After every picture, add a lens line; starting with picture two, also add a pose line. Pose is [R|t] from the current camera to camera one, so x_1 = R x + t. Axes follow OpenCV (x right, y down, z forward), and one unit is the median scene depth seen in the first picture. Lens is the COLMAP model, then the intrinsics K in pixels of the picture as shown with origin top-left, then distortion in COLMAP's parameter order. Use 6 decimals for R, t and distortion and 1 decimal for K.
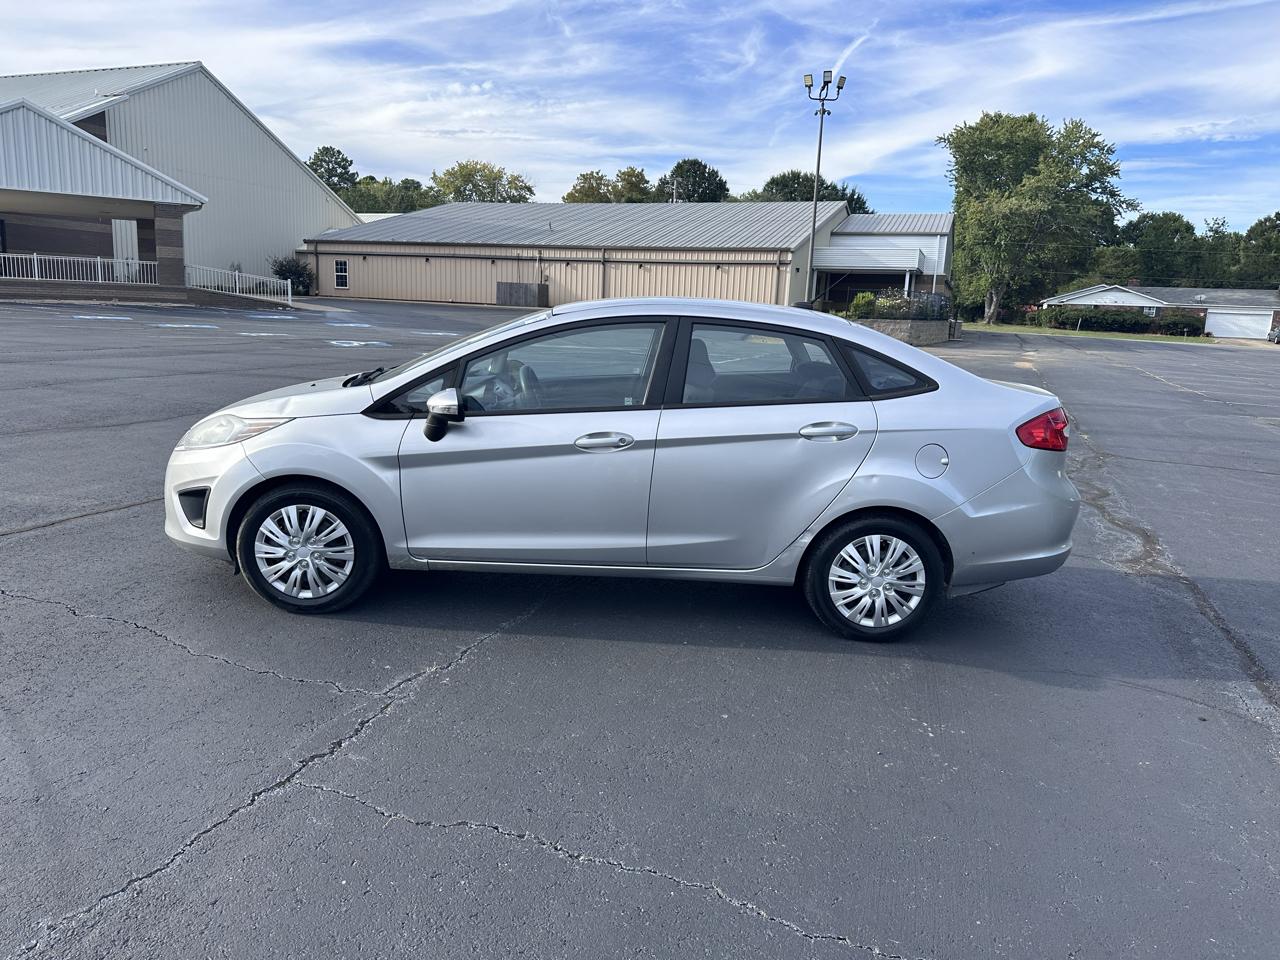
lens RADIAL K [[911.6, 0, 637.0], [0, 911.6, 485.5], [0, 0, 1]] dist [0.055111, -0.074845]
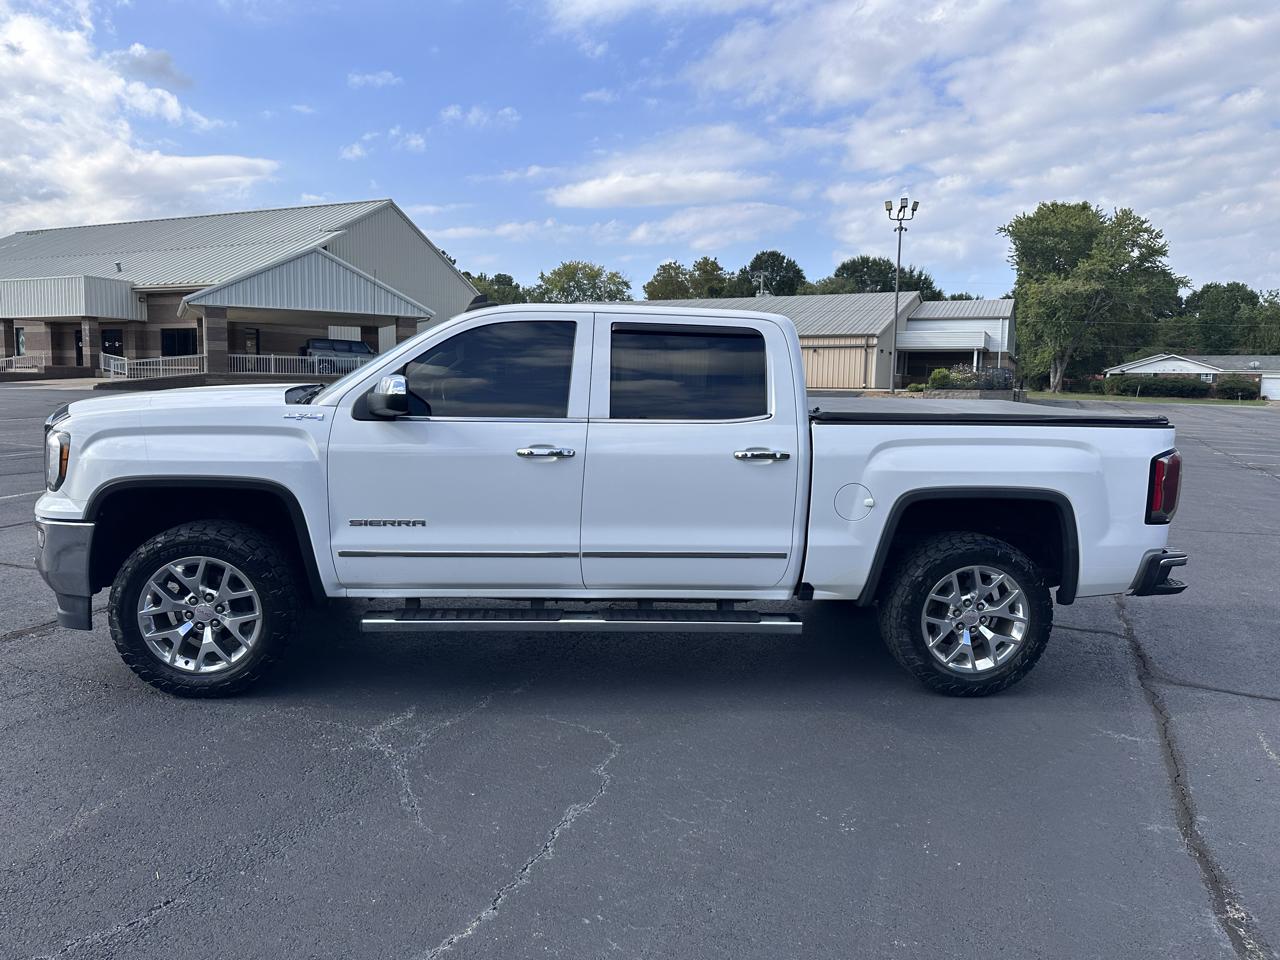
lens RADIAL K [[910.7, 0, 632.8], [0, 910.7, 481.8], [0, 0, 1]] dist [0.041330, -0.053889]
pose [[0.996879, -0.015252, -0.077452, -0.033492], [0.008436, 0.996123, -0.087567, 0.021483], [0.078488, 0.086641, 0.993143, -0.114046]]
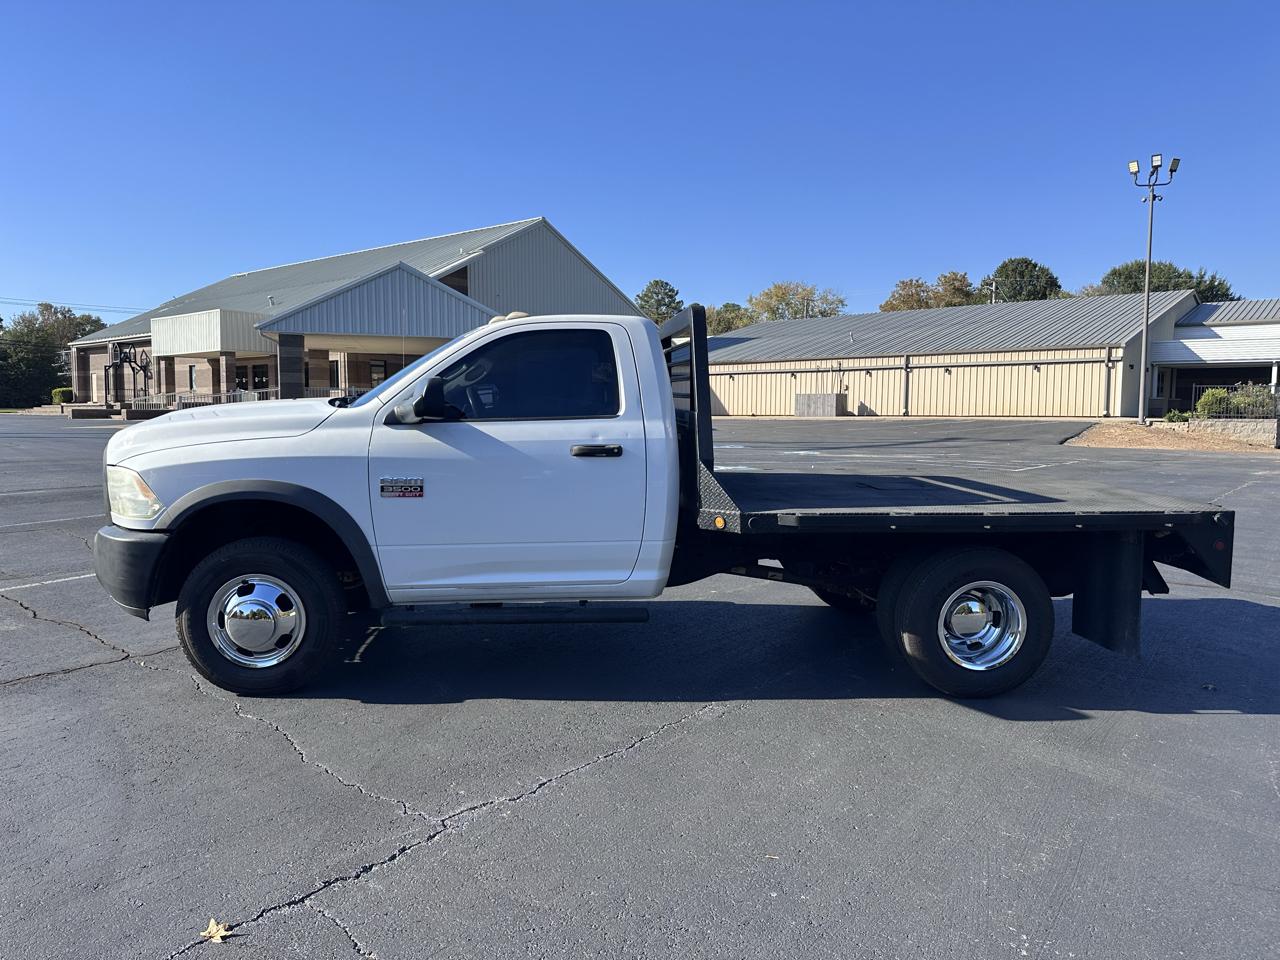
lens RADIAL K [[911.6, 0, 637.6], [0, 911.6, 480.6], [0, 0, 1]] dist [0.055111, -0.074845]
pose [[0.941651, -0.008851, -0.336475, 0.011964], [-0.032892, 0.992450, -0.118156, -0.001186], [0.334980, 0.122329, 0.934250, 0.004458]]
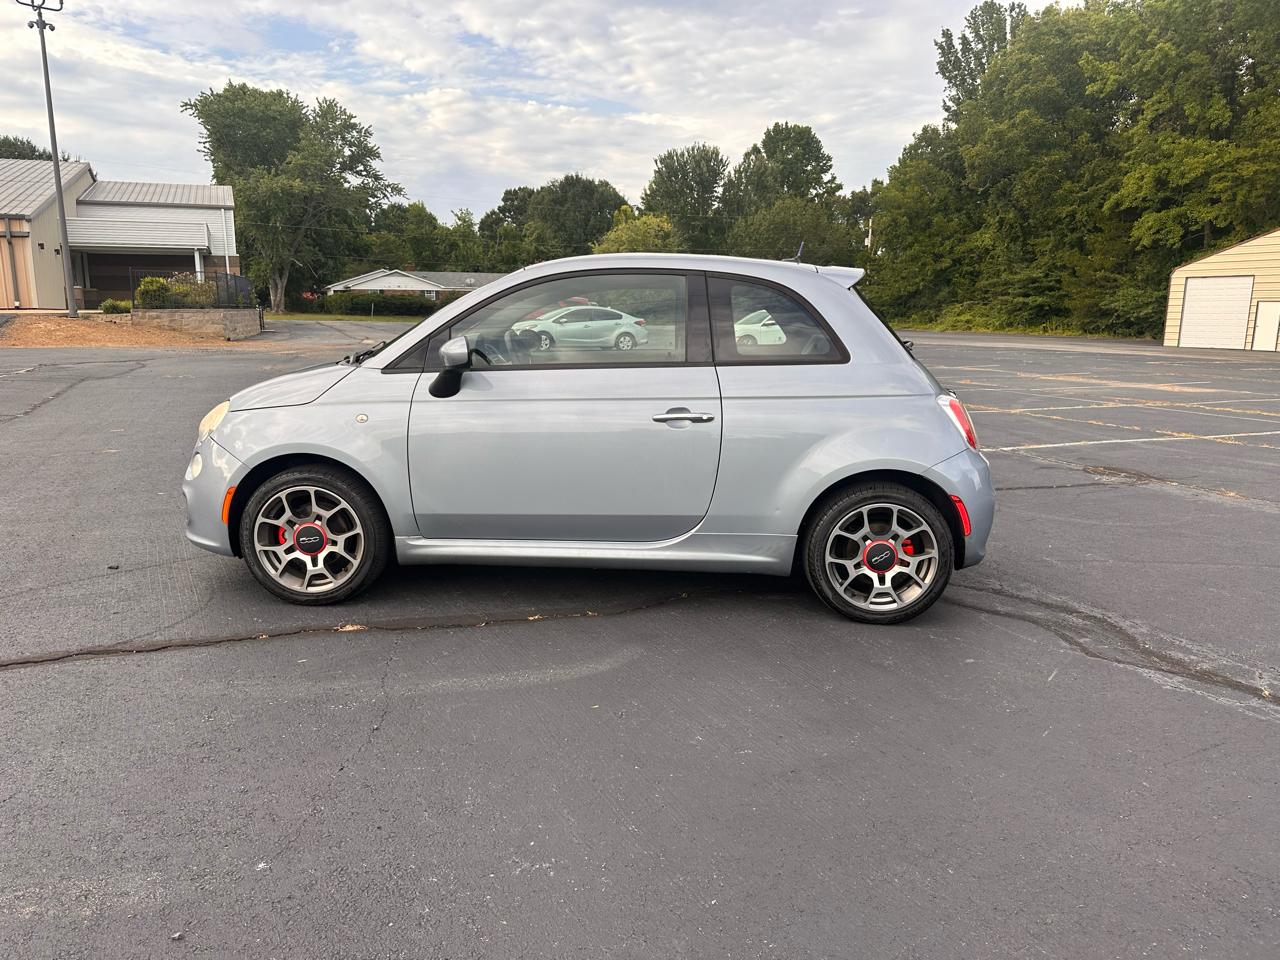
lens RADIAL K [[910.7, 0, 639.5], [0, 910.7, 488.2], [0, 0, 1]] dist [0.041330, -0.053889]
pose [[0.727812, -0.169738, 0.664438, 0.003242], [0.160381, 0.984146, 0.075732, -0.013996], [-0.666759, 0.051444, 0.743496, 0.083845]]
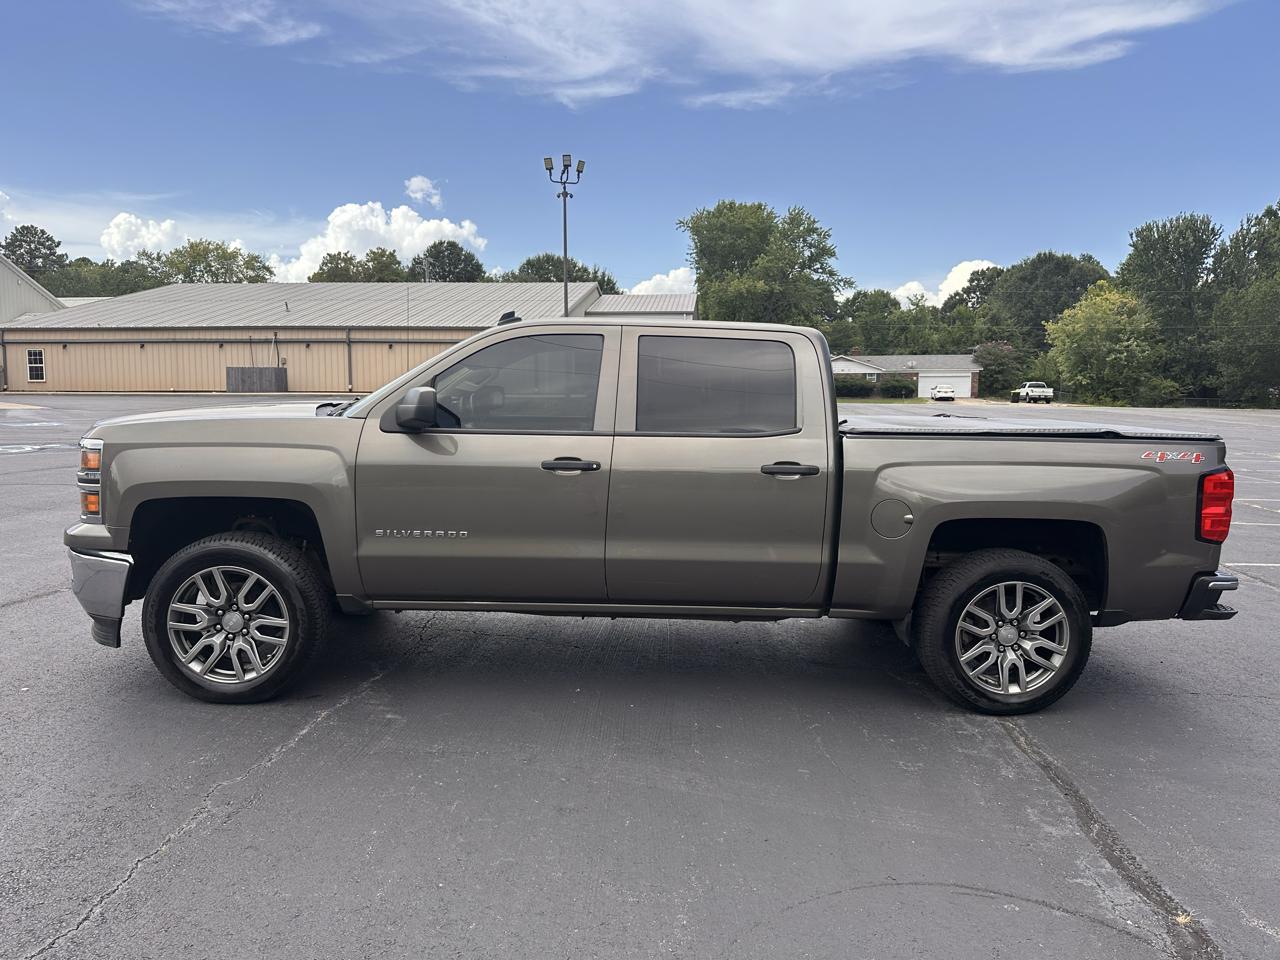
lens RADIAL K [[911.6, 0, 645.5], [0, 911.6, 482.0], [0, 0, 1]] dist [0.055111, -0.074845]
pose [[0.965528, -0.061981, 0.252813, 0.006091], [0.083484, 0.993666, -0.075223, -0.003584], [-0.246549, 0.093736, 0.964587, 0.015948]]
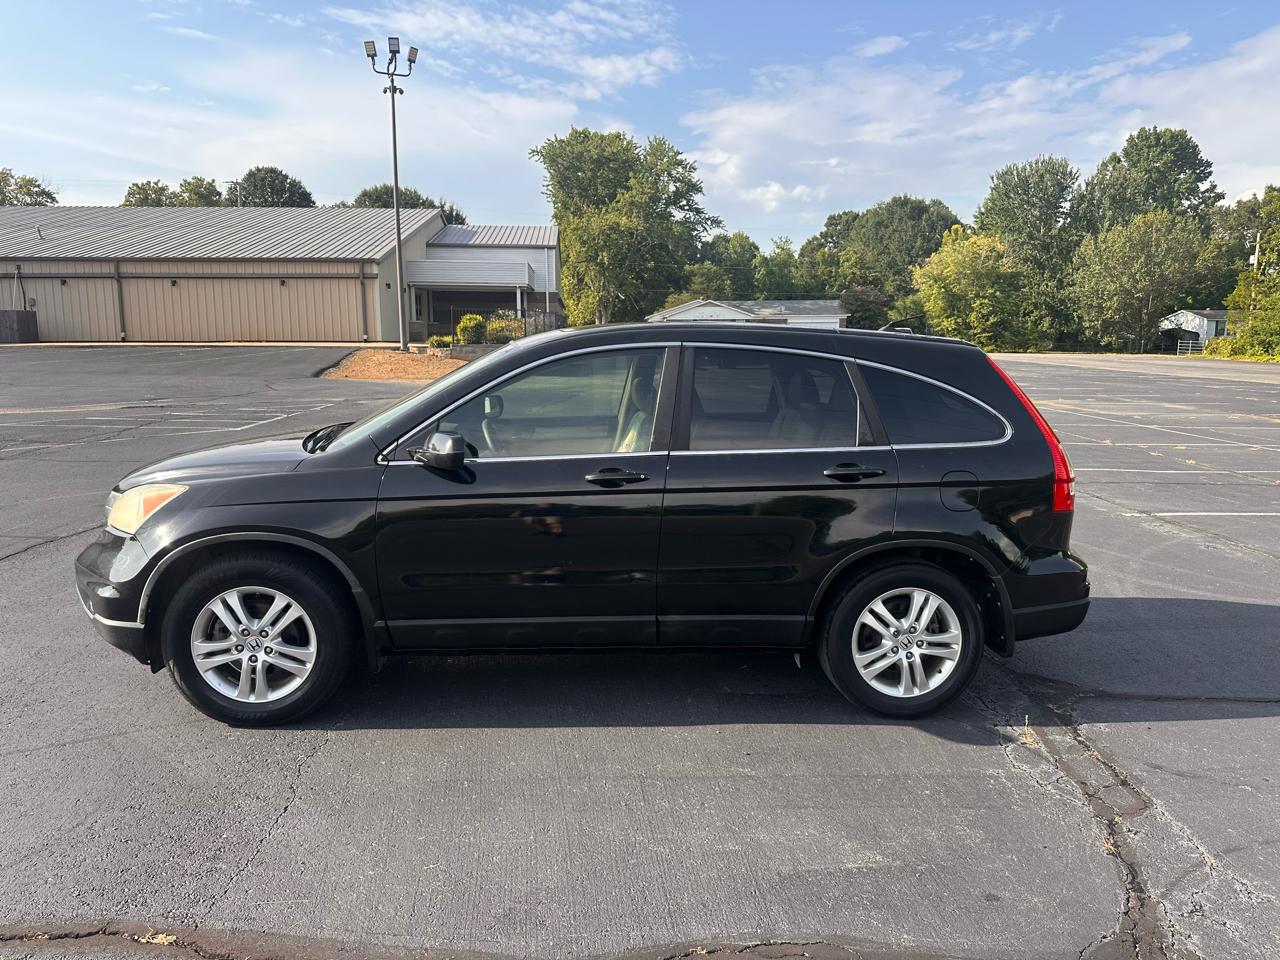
lens RADIAL K [[910.7, 0, 632.5], [0, 910.7, 478.6], [0, 0, 1]] dist [0.041330, -0.053889]
pose [[0.918734, -0.098140, 0.382487, 0.025643], [0.108888, 0.994033, -0.006497, -0.019123], [-0.379567, 0.047617, 0.923938, 0.092786]]
